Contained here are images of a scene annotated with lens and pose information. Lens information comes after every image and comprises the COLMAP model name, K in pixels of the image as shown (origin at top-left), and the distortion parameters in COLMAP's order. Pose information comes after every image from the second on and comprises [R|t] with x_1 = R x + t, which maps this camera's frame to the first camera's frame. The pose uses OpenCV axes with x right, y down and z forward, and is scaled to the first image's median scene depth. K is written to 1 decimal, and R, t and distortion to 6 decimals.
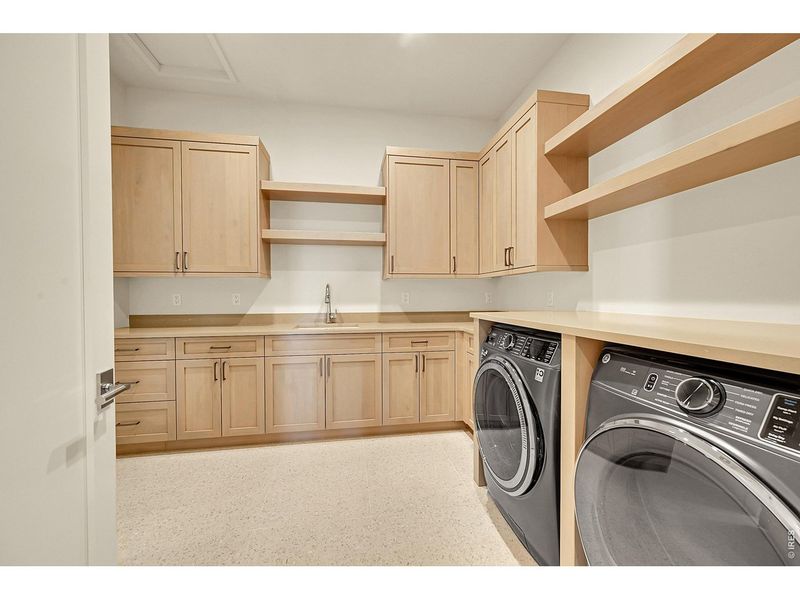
lens RADIAL K [[312.0, 0, 400.0], [0, 312.0, 300.0], [0, 0, 1]] dist [-0.001818, -0.000138]
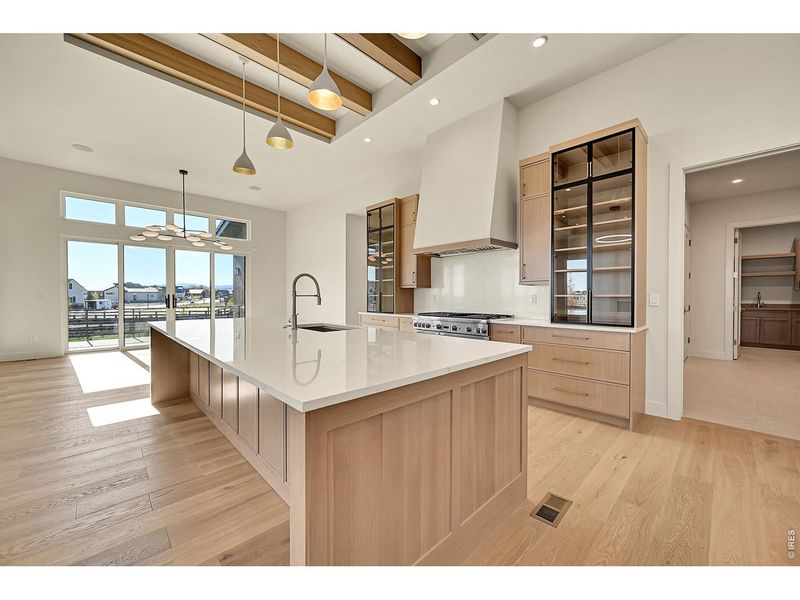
lens RADIAL K [[312.0, 0, 400.0], [0, 312.0, 300.0], [0, 0, 1]] dist [-0.001818, -0.000138]
pose [[0.551347, 0.011293, -0.834200, 0.272627], [-0.014751, 0.999884, 0.003787, 0.044994], [0.834146, 0.010217, 0.551449, -2.845073]]
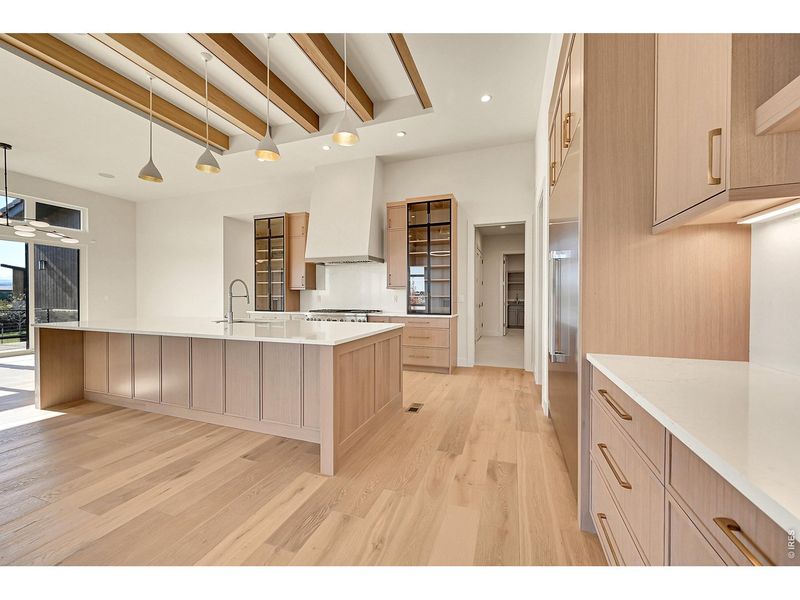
lens RADIAL K [[312.0, 0, 400.0], [0, 312.0, 300.0], [0, 0, 1]] dist [-0.001818, -0.000138]
pose [[0.869850, 0.006929, -0.493268, 0.451596], [-0.009862, 0.999946, -0.003345, 0.051964], [0.493218, 0.007774, 0.869871, -3.293473]]
